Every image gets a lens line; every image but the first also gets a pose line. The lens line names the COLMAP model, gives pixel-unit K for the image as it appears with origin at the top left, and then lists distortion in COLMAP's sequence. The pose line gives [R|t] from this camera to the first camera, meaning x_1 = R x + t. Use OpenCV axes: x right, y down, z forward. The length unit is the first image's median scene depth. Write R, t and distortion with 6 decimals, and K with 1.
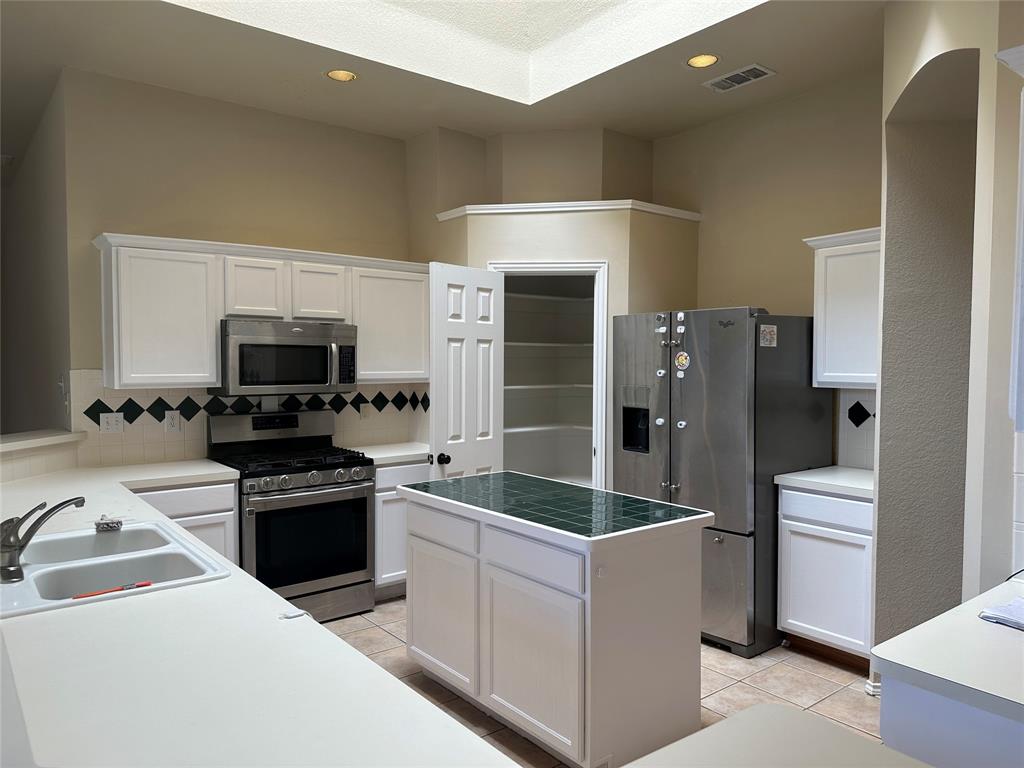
lens RADIAL K [[725.0, 0, 516.8], [0, 725.0, 386.7], [0, 0, 1]] dist [0.075564, -0.096125]
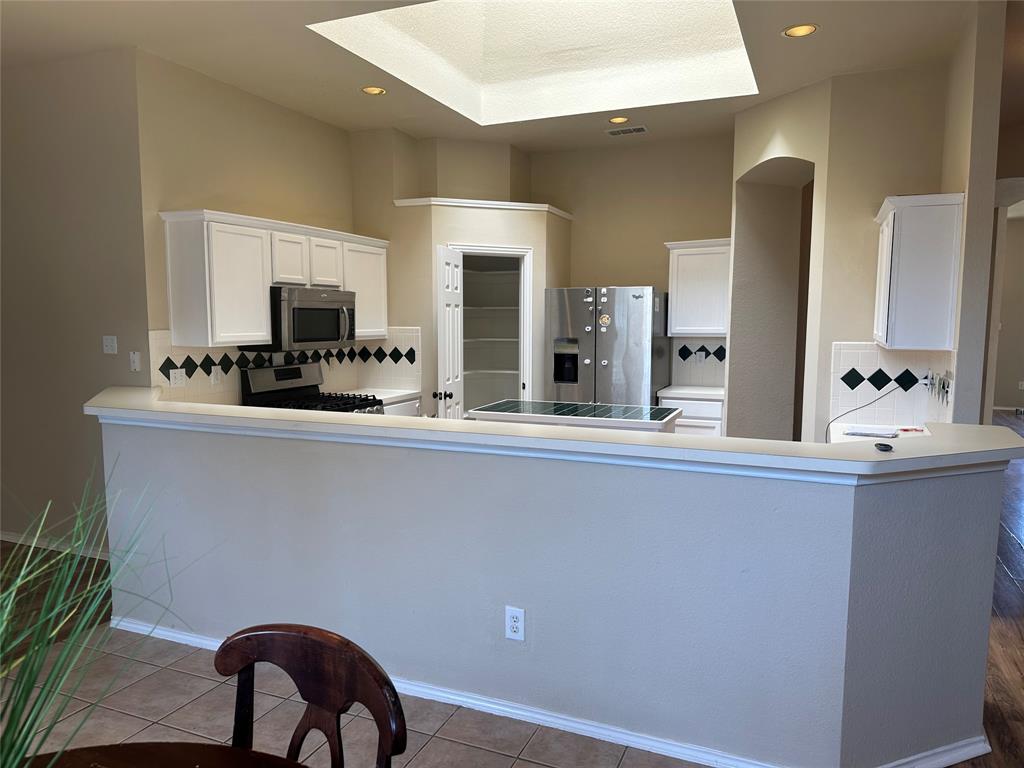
lens RADIAL K [[725.0, 0, 520.8], [0, 725.0, 393.0], [0, 0, 1]] dist [0.075564, -0.096125]
pose [[0.870027, -0.053353, 0.490109, -0.612637], [0.019372, 0.997059, 0.074150, -0.000348], [-0.492624, -0.055018, 0.868502, -0.213279]]
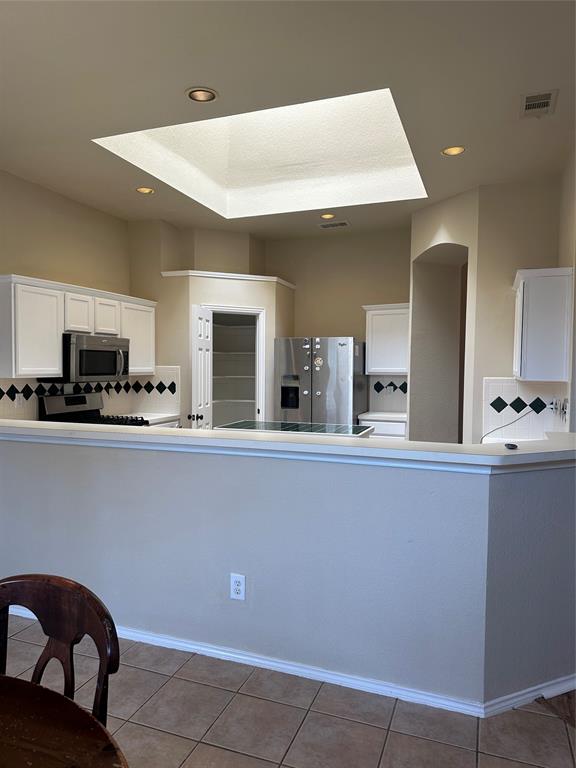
lens RADIAL K [[543.7, 0, 285.9], [0, 543.7, 389.4], [0, 0, 1]] dist [0.075564, -0.096125]
pose [[0.851405, -0.019526, 0.524145, -0.588734], [0.015462, 0.999807, 0.012129, 0.019031], [-0.524281, -0.002223, 0.851543, -0.222752]]
